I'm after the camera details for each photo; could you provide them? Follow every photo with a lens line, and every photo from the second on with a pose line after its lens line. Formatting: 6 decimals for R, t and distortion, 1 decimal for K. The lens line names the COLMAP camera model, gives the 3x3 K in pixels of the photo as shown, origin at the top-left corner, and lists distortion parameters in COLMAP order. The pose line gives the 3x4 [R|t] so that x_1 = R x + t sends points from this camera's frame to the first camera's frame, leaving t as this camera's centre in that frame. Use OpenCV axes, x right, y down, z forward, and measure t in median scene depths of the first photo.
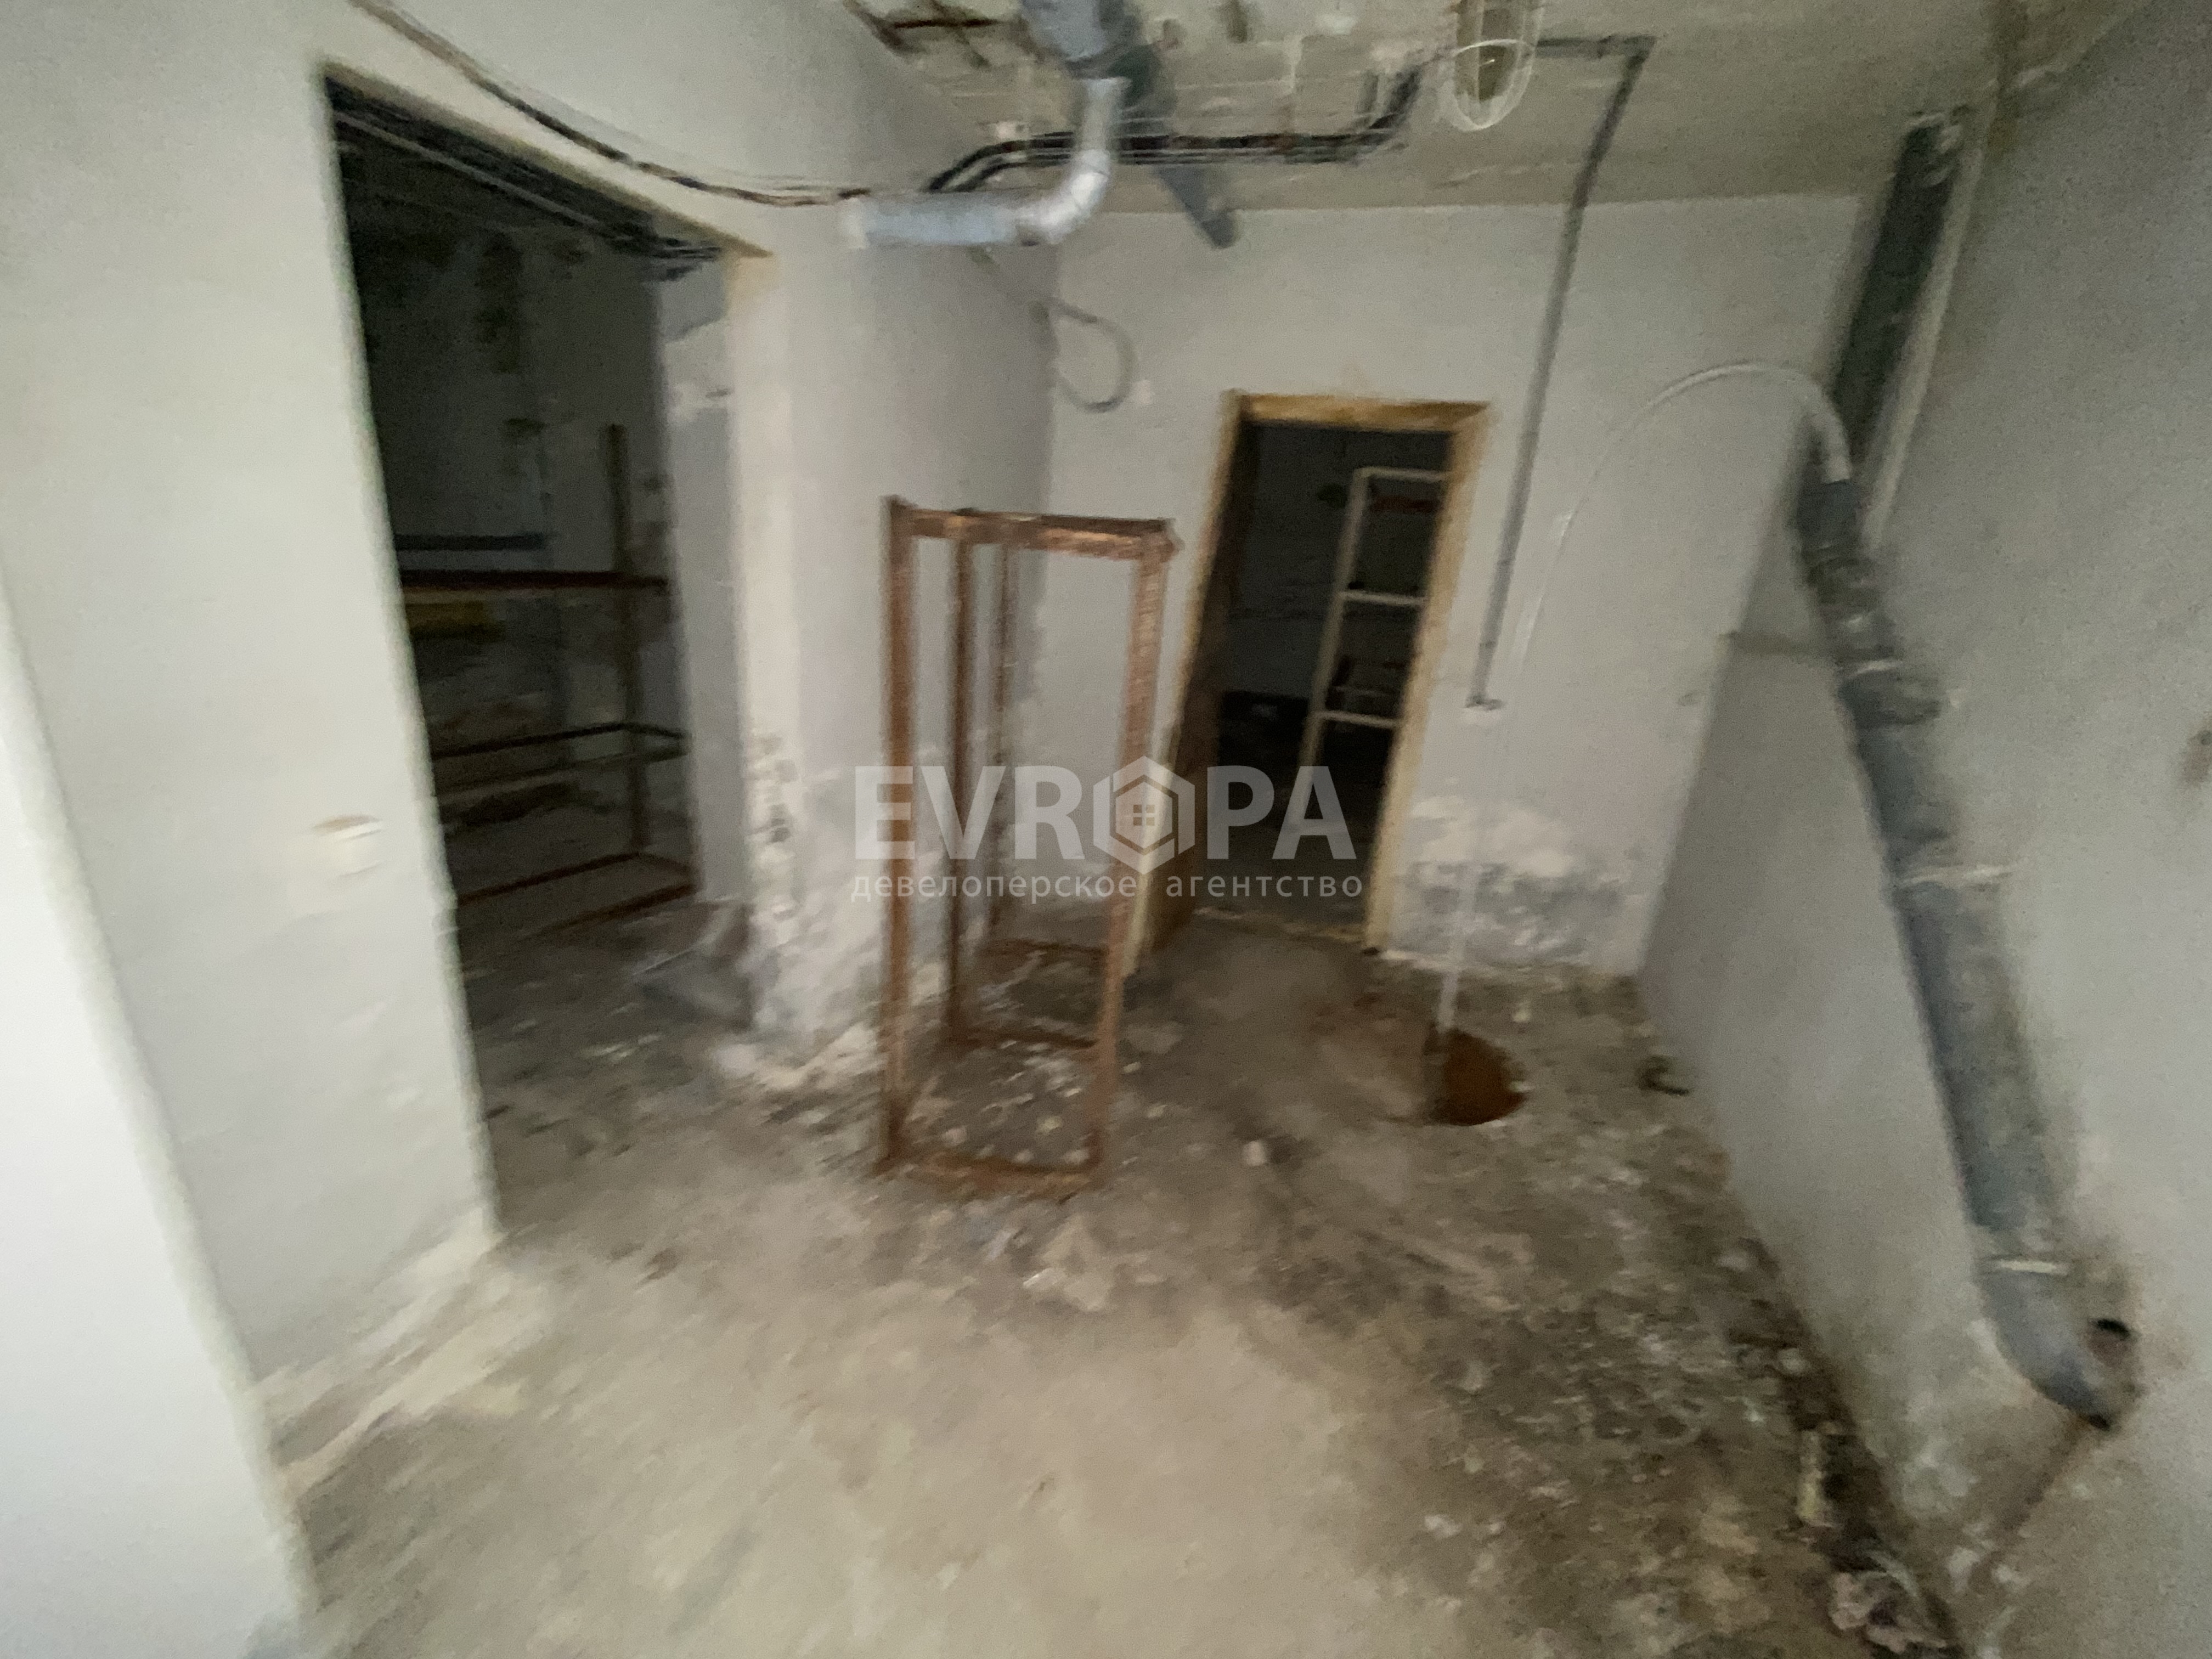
lens RADIAL K [[896.1, 0, 1106.0], [0, 896.1, 829.5], [0, 0, 1]] dist [0.021096, -0.020878]
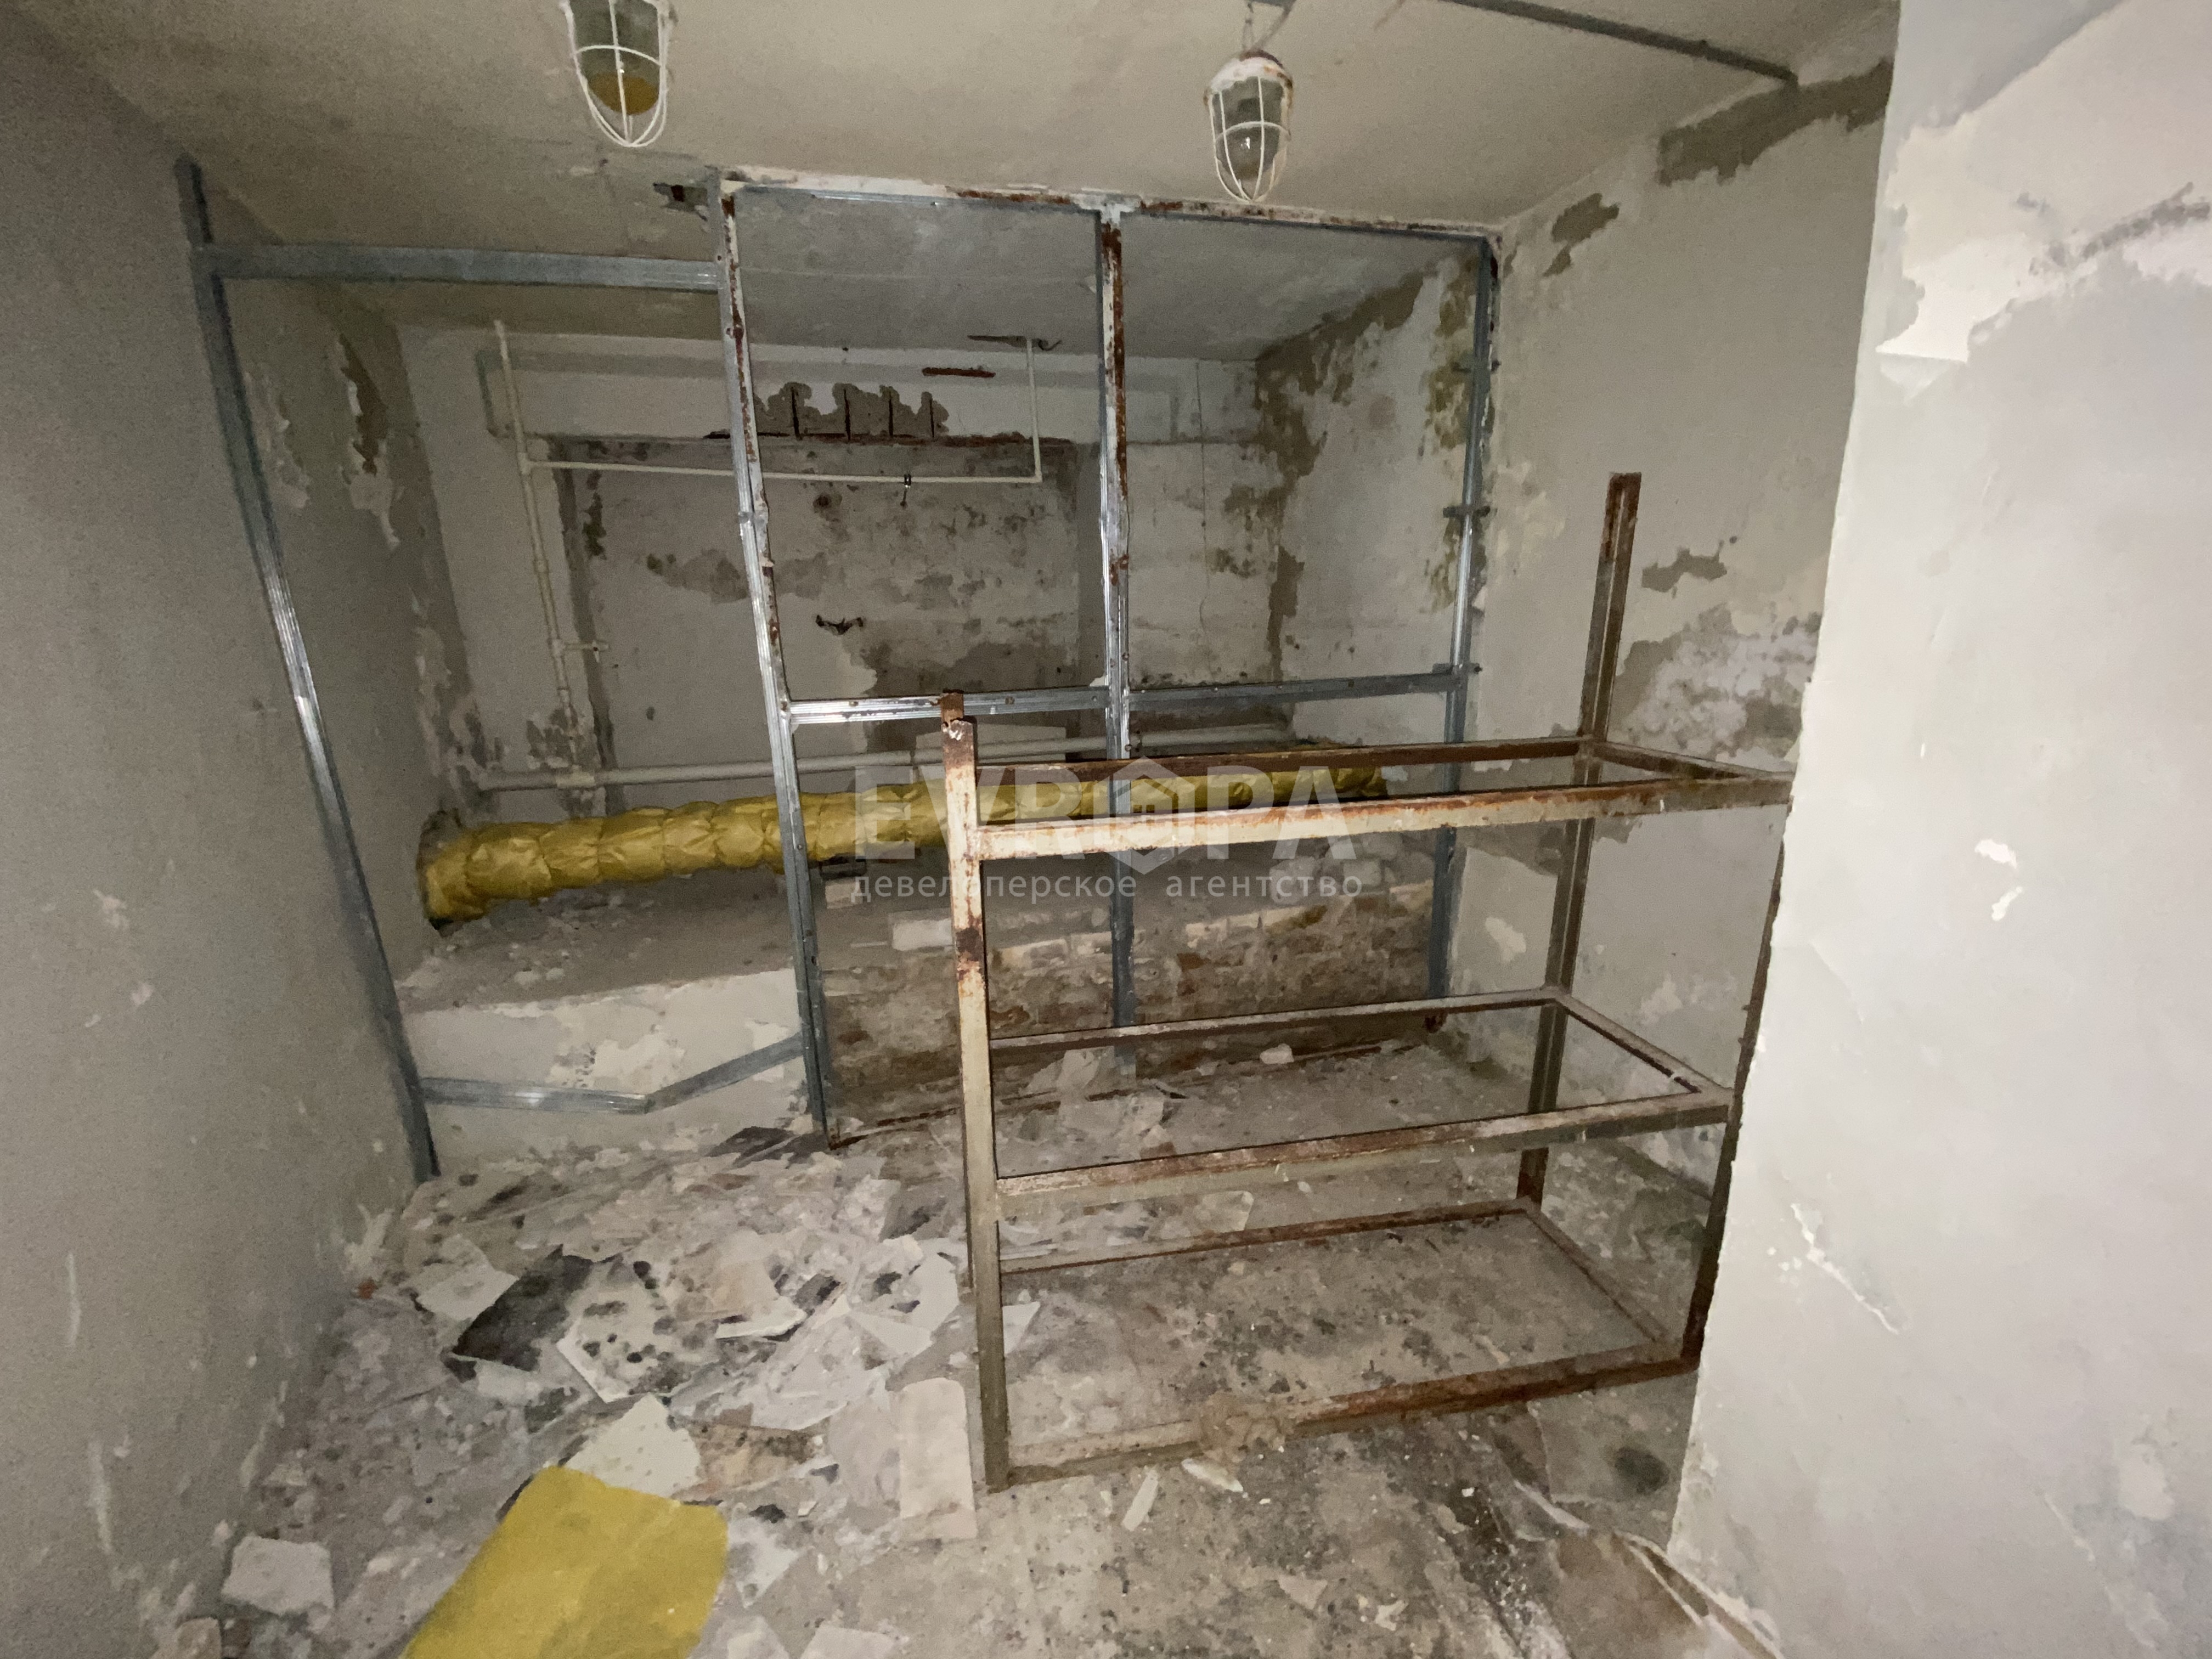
lens RADIAL K [[896.1, 0, 1106.0], [0, 896.1, 829.5], [0, 0, 1]] dist [0.021096, -0.020878]
pose [[0.630010, 0.094635, -0.770799, -0.276089], [-0.183391, 0.982605, -0.029255, -0.145657], [0.754623, 0.159789, 0.636406, 0.407459]]
